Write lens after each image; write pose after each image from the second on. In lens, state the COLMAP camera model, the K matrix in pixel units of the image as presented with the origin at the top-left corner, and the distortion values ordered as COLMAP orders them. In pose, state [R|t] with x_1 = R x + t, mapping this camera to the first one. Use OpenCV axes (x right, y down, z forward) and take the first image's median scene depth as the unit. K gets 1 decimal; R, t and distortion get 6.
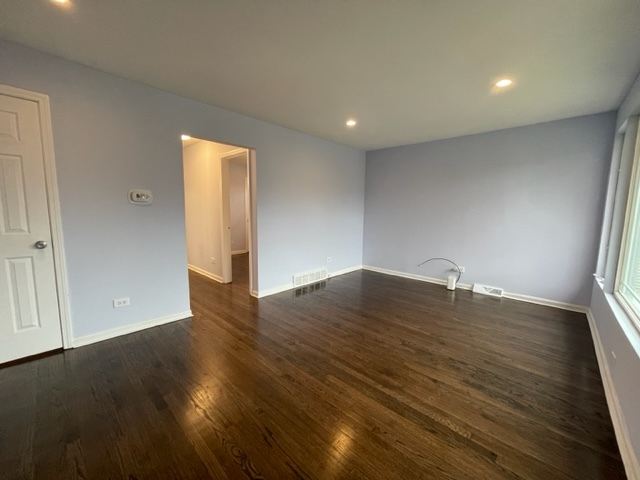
lens RADIAL K [[257.0, 0, 320.0], [0, 257.0, 240.0], [0, 0, 1]] dist [0.002169, 0.000130]
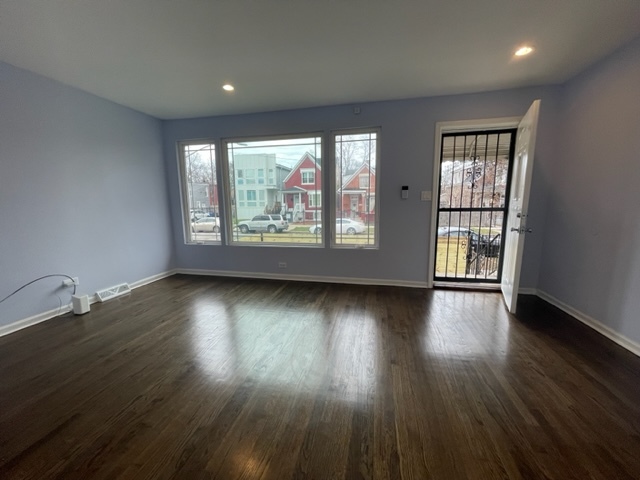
lens RADIAL K [[257.0, 0, 320.0], [0, 257.0, 240.0], [0, 0, 1]] dist [0.002169, 0.000130]
pose [[-0.506542, -0.134153, 0.851715, -0.373709], [0.093696, 0.973407, 0.209045, -0.077951], [-0.857109, 0.185692, -0.480502, 0.822687]]
